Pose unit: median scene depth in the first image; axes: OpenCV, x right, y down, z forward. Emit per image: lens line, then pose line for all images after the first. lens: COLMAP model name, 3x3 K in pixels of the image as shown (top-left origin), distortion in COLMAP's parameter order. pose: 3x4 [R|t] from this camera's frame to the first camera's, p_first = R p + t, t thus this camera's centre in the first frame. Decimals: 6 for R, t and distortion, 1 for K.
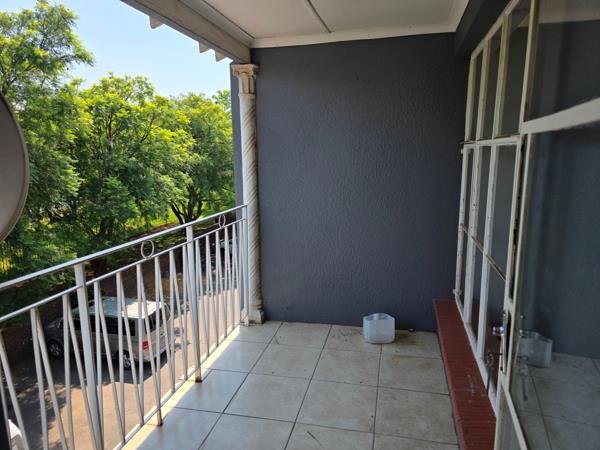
lens RADIAL K [[407.8, 0, 303.8], [0, 407.8, 225.0], [0, 0, 1]] dist [0.070200, -0.055583]
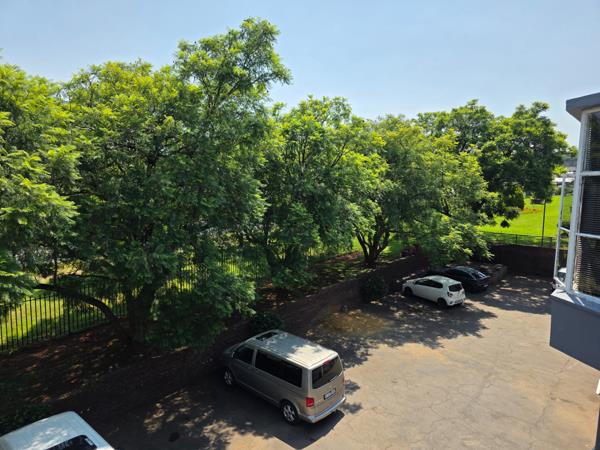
lens RADIAL K [[407.8, 0, 299.0], [0, 407.8, 227.6], [0, 0, 1]] dist [0.070200, -0.055583]
pose [[0.893579, 0.073557, -0.442838, -0.041876], [-0.099481, 0.994404, -0.035563, -0.024374], [0.437744, 0.075832, 0.895896, 0.152929]]
